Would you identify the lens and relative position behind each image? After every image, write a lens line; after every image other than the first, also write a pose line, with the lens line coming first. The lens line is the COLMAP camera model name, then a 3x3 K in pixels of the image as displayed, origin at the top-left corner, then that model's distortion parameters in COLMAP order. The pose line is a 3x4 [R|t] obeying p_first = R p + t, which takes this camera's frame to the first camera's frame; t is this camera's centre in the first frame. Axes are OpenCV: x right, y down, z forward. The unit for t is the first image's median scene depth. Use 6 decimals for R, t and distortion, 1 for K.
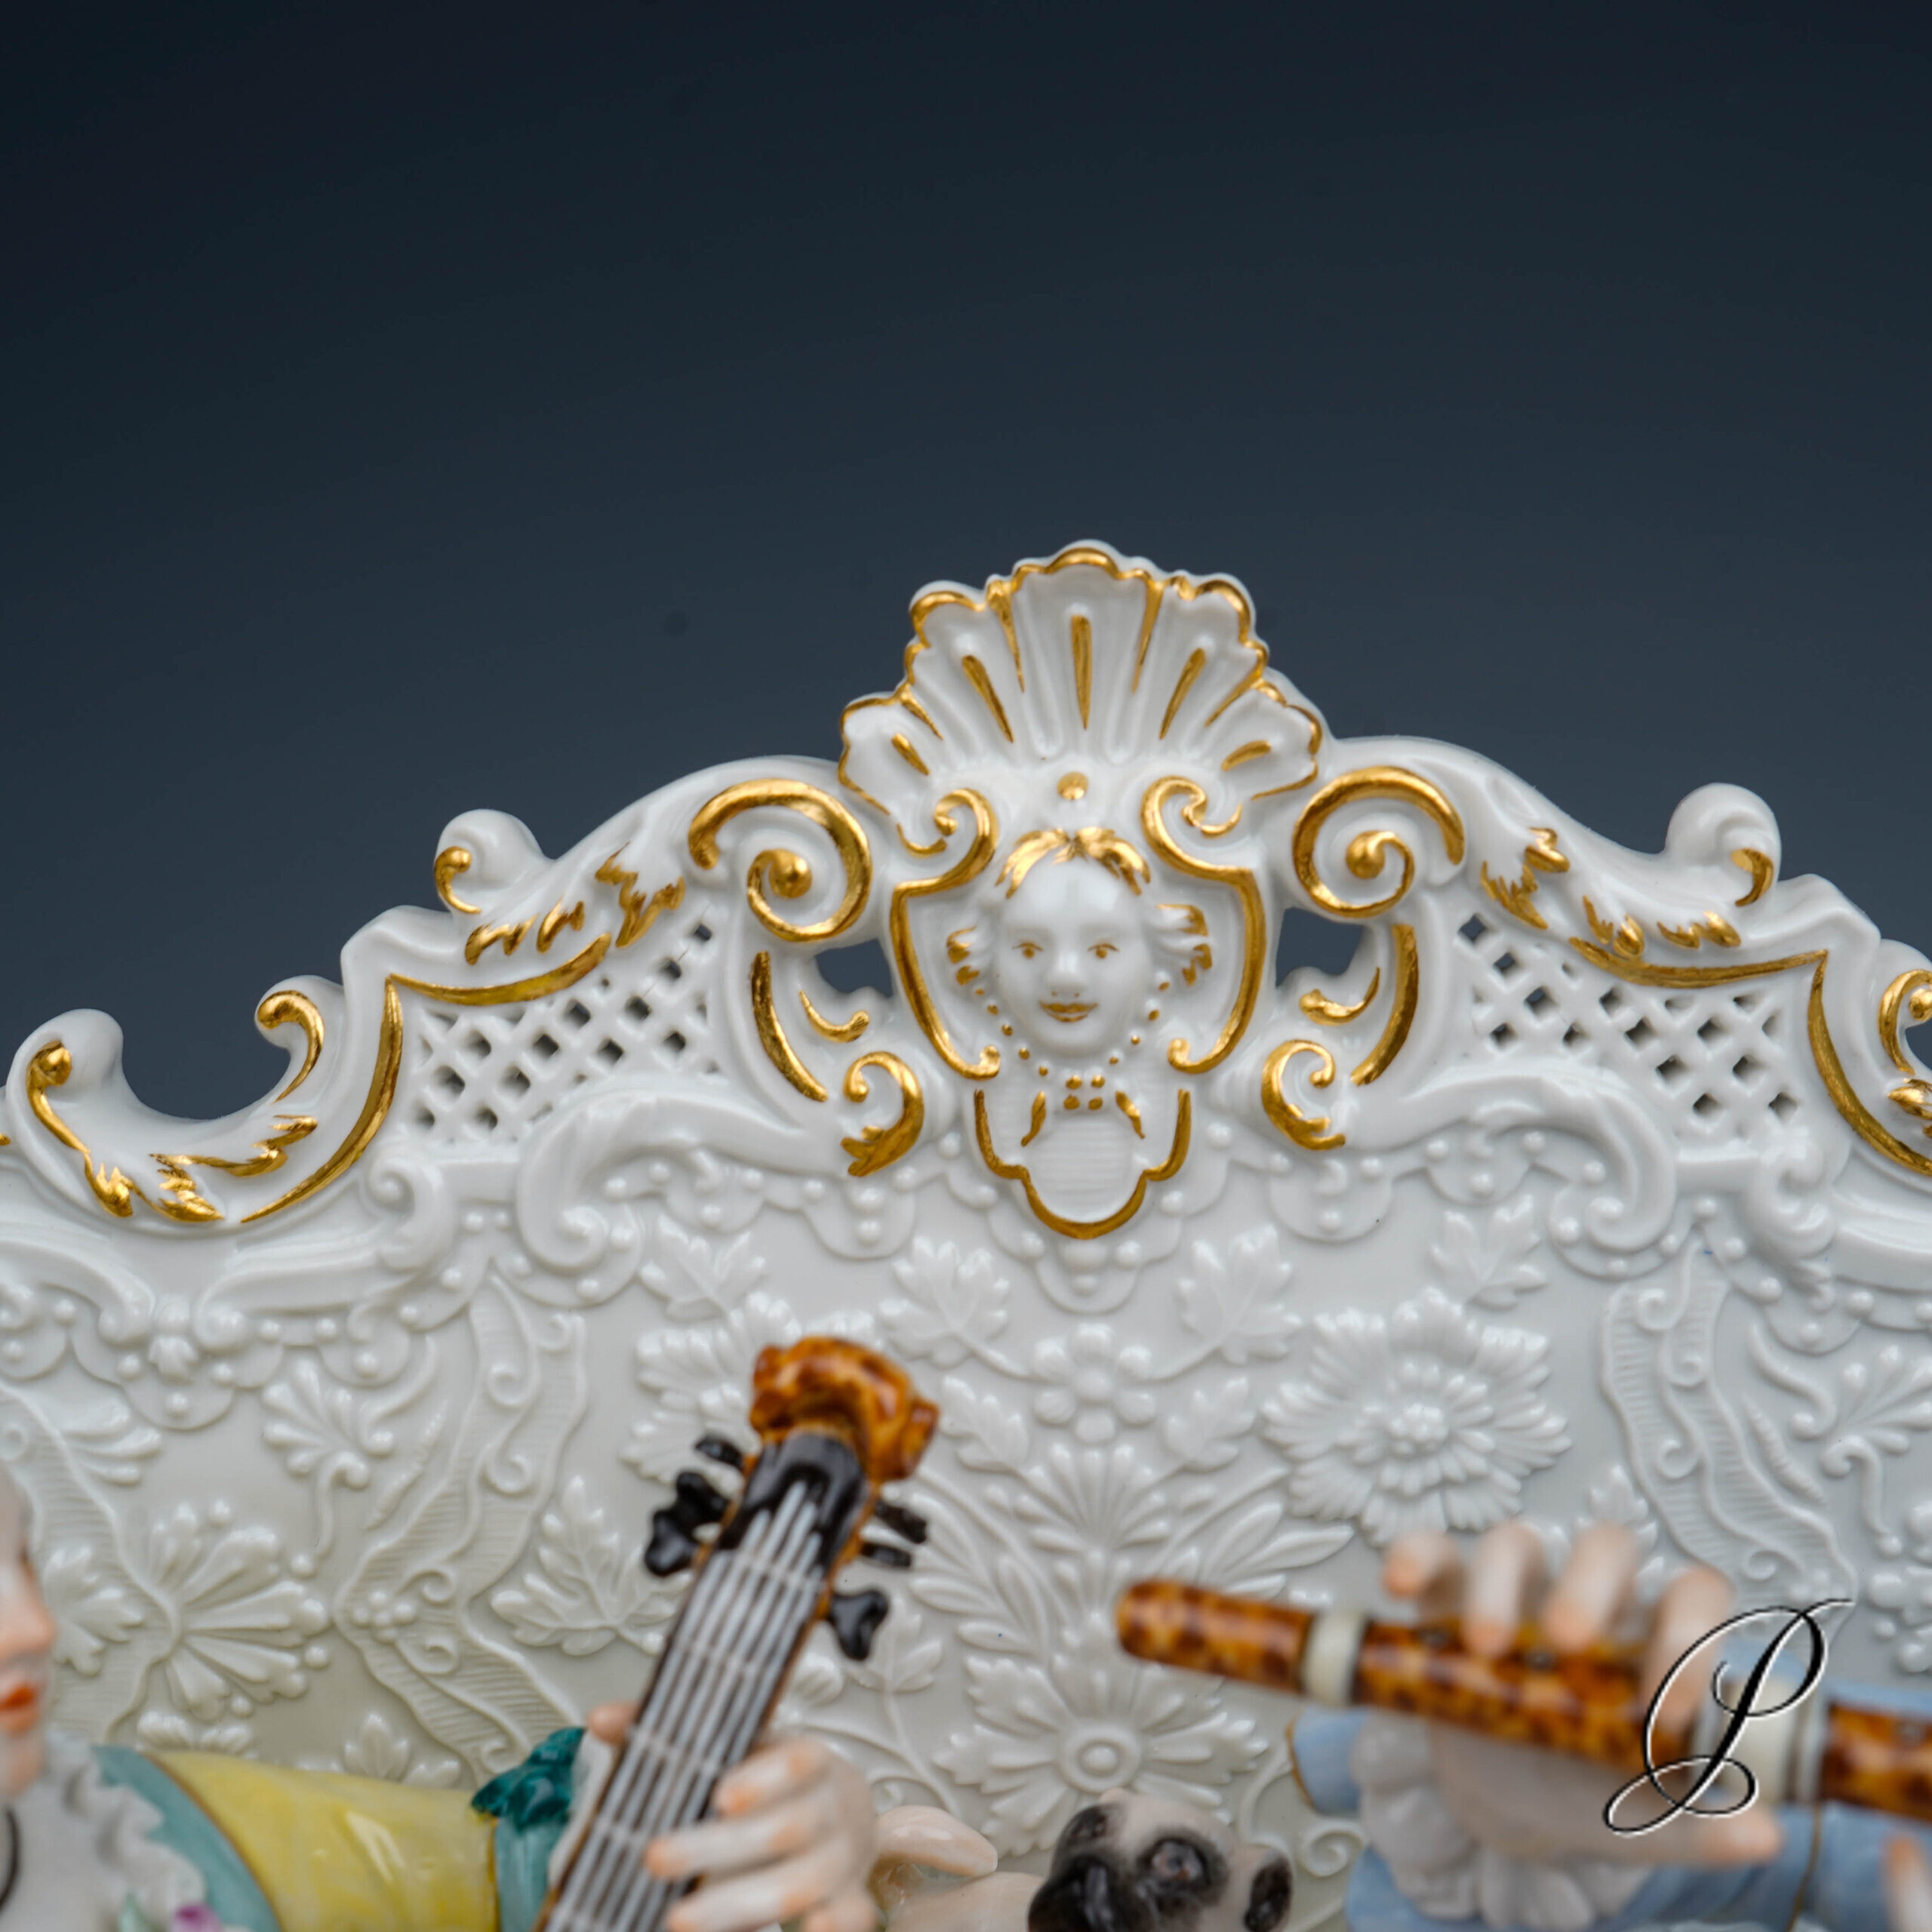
lens RADIAL K [[2815.7, 0, 1051.4], [0, 2815.7, 923.6], [0, 0, 1]] dist [-0.005967, 0.026754]
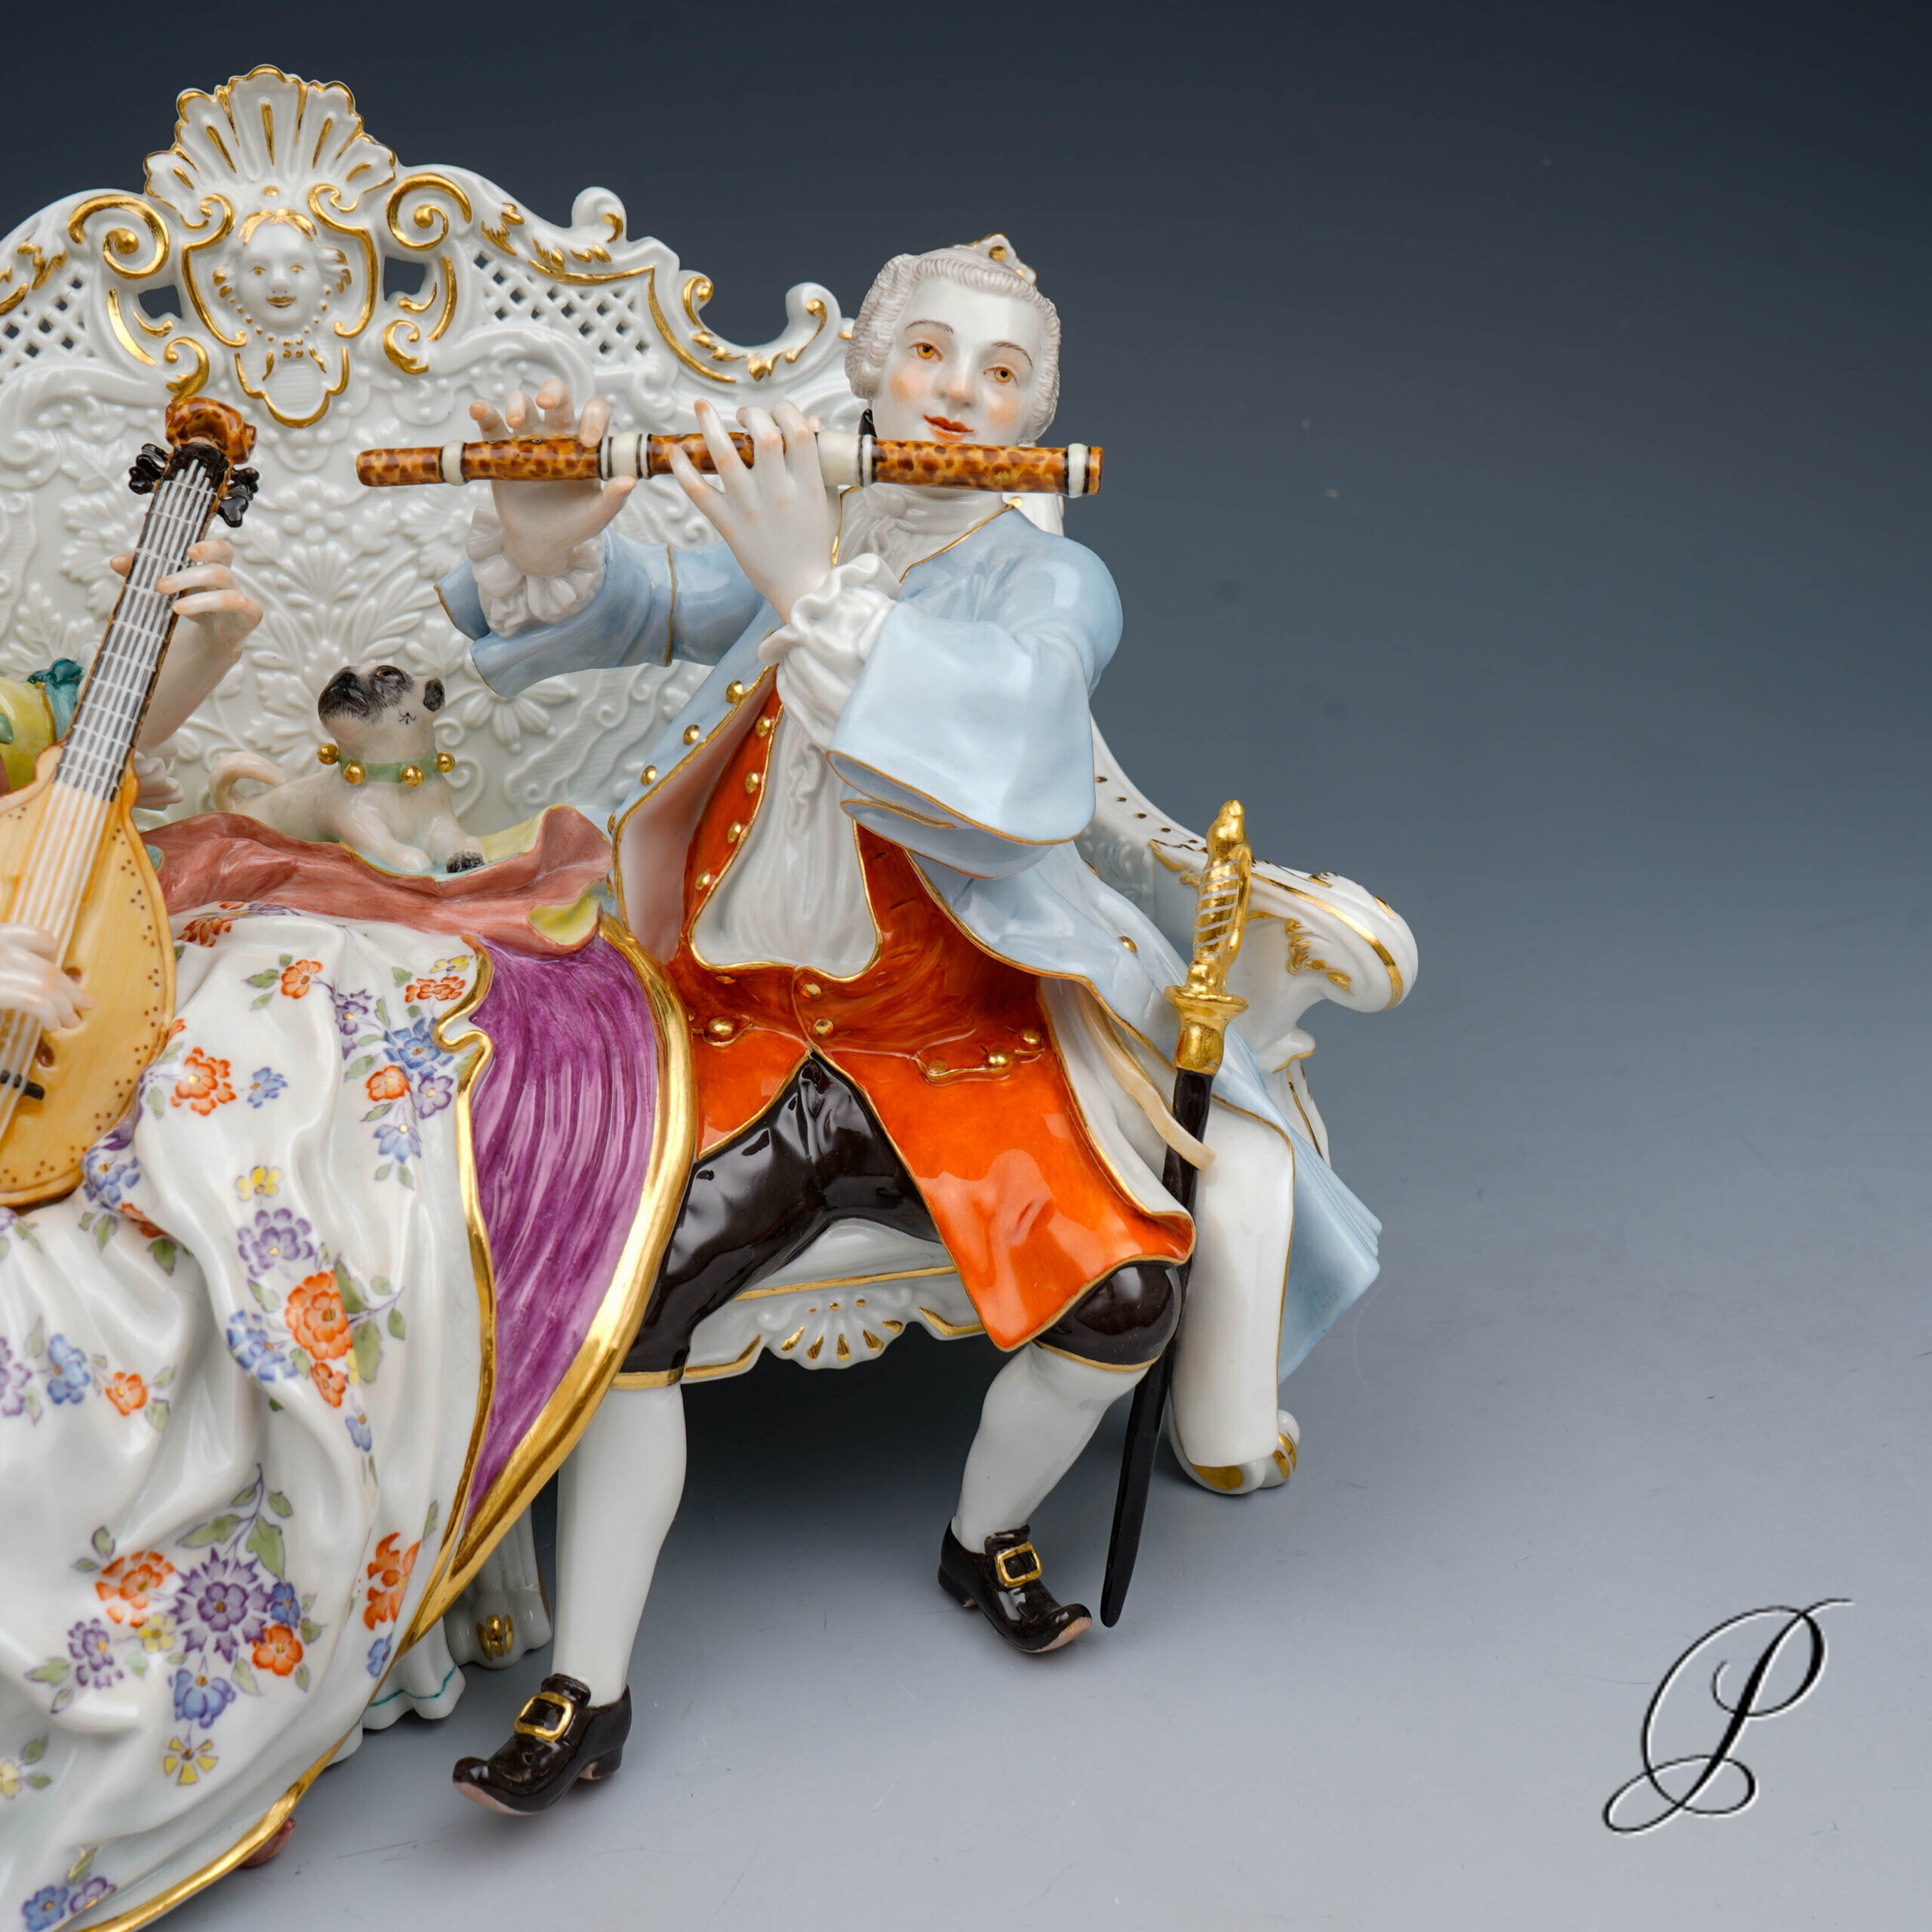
lens RADIAL K [[2839.1, 0, 987.2], [0, 2839.1, 918.2], [0, 0, 1]] dist [-0.001225, 0.010585]
pose [[0.941998, -0.106534, 0.318263, -0.202537], [0.111717, 0.993738, 0.001978, 0.499031], [-0.316480, 0.033692, 0.948001, -1.010250]]
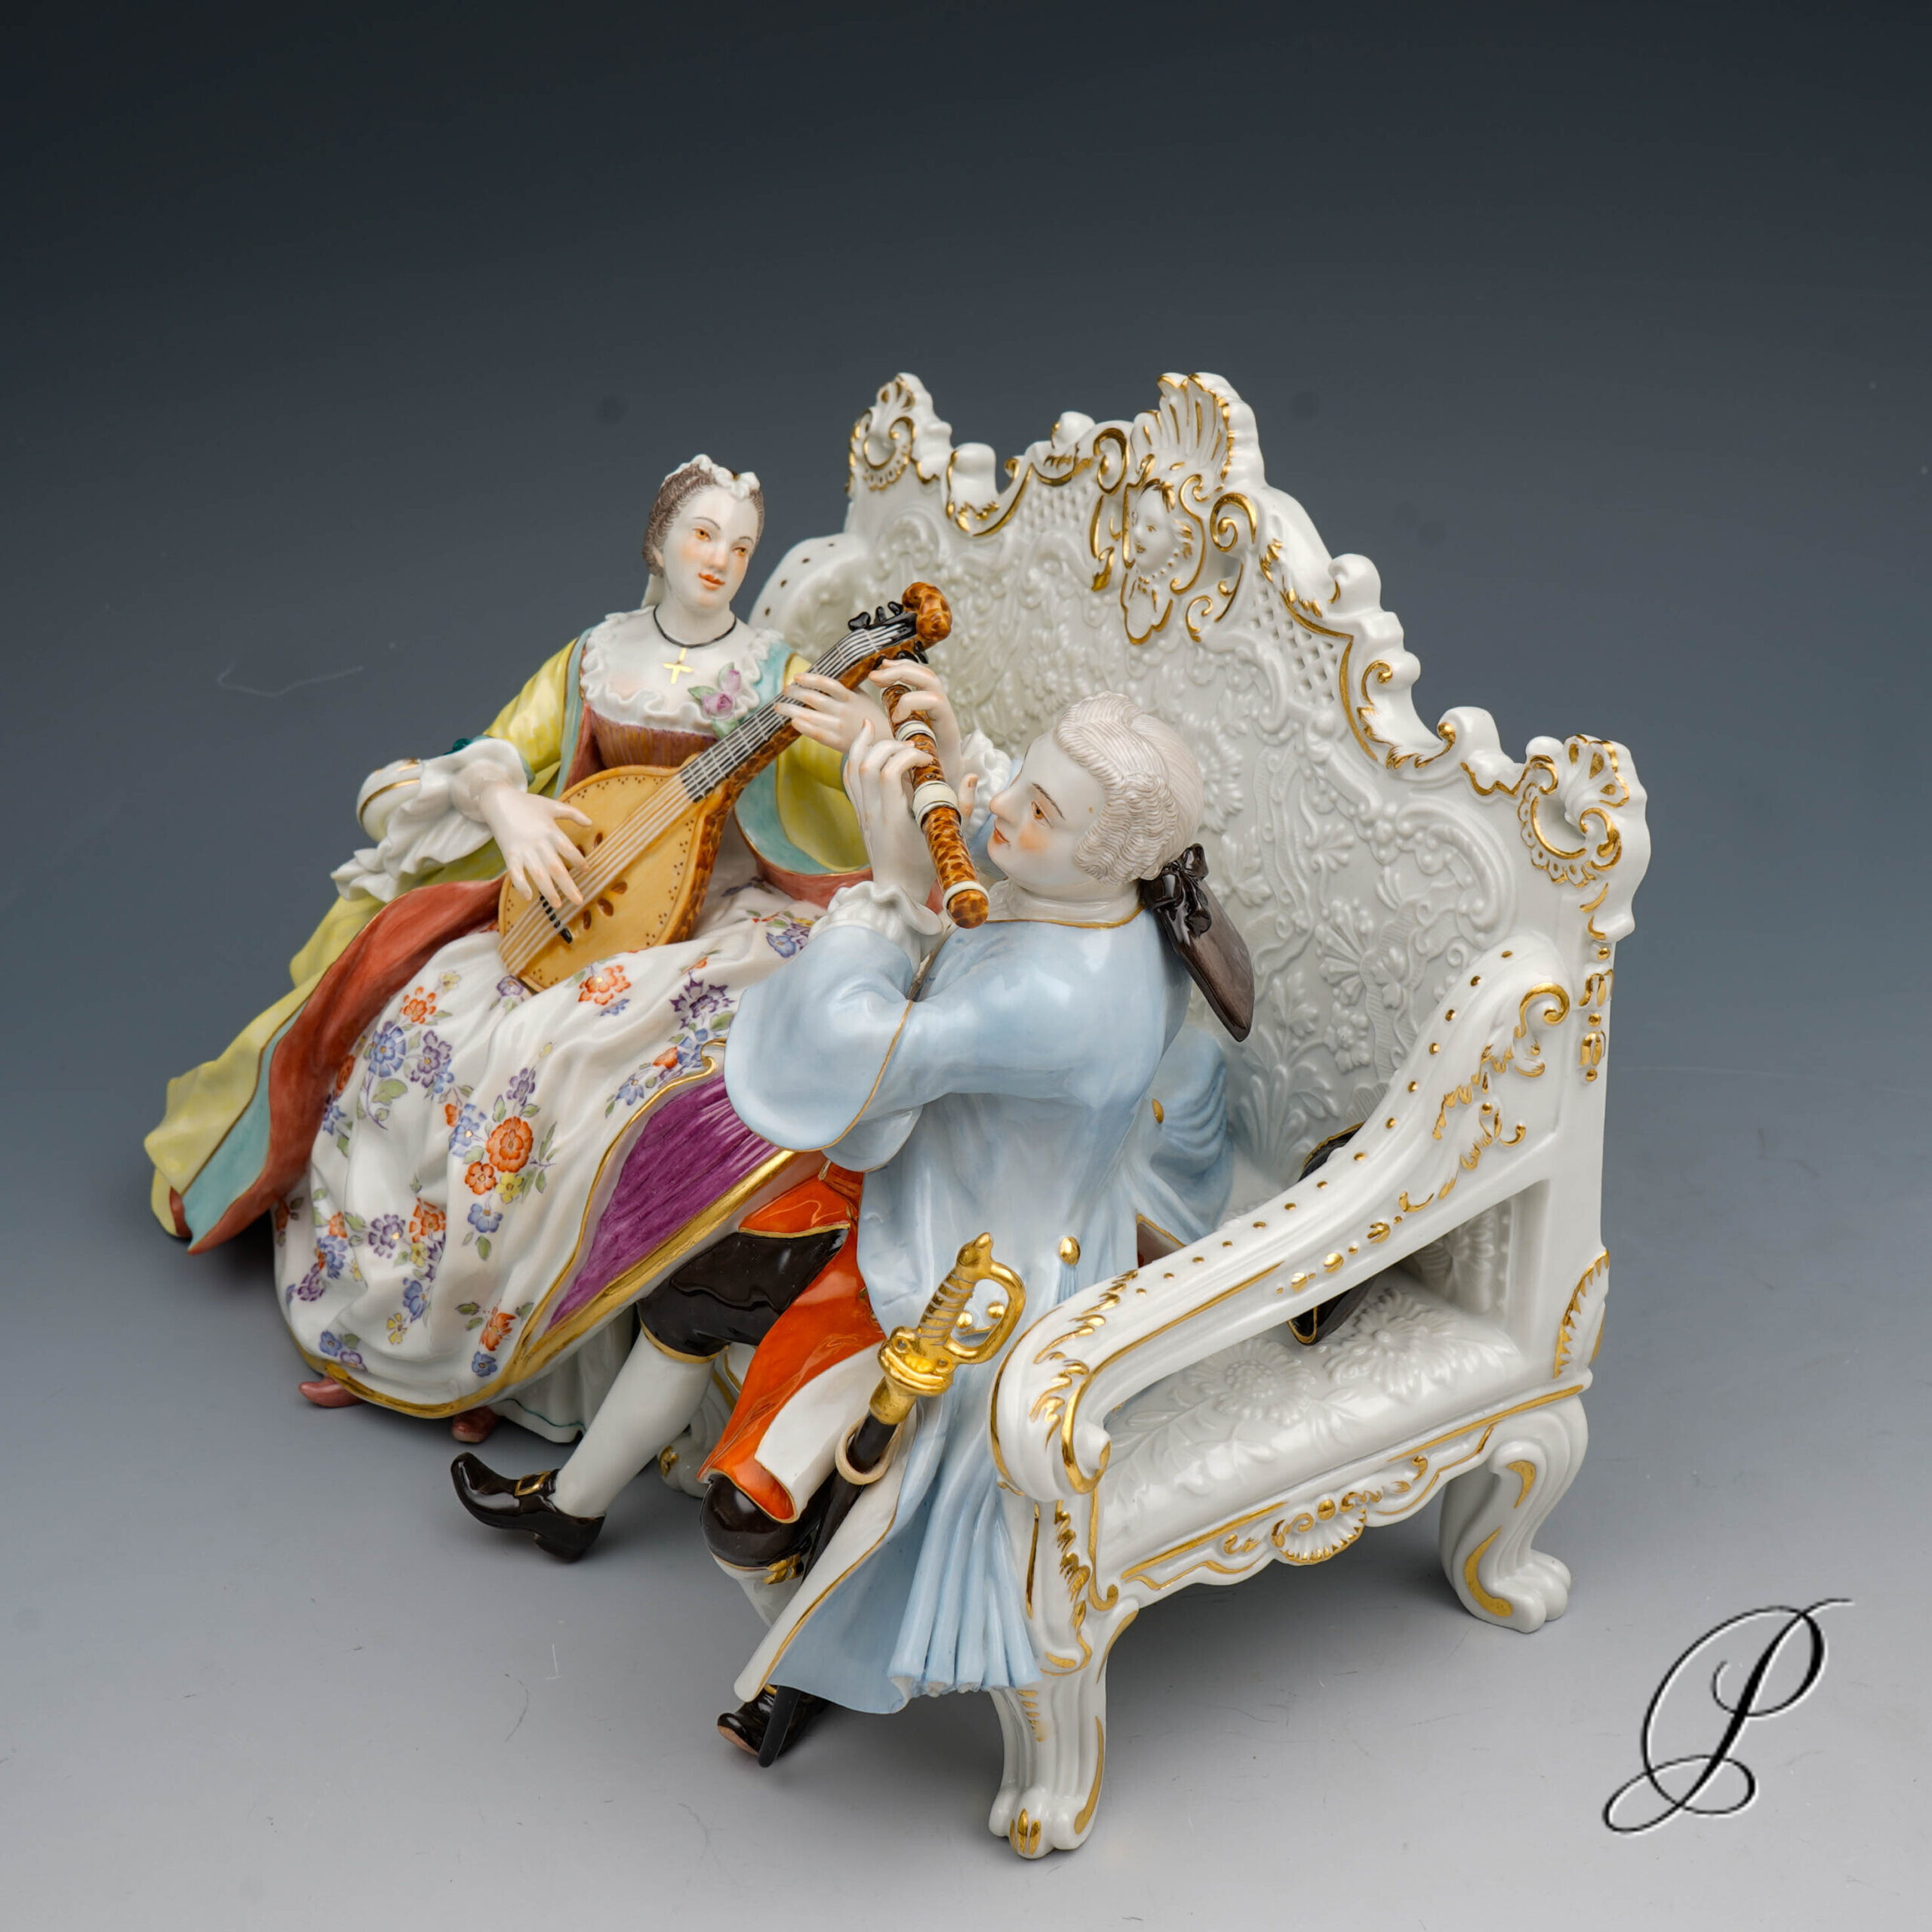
lens RADIAL K [[3231.1, 0, 1014.6], [0, 3231.1, 776.6], [0, 0, 1]] dist [-0.018225, 0.069597]
pose [[0.543151, 0.376329, -0.750575, 2.111893], [-0.360722, 0.911816, 0.196138, -0.297889], [0.758199, 0.164216, 0.631005, -0.837272]]
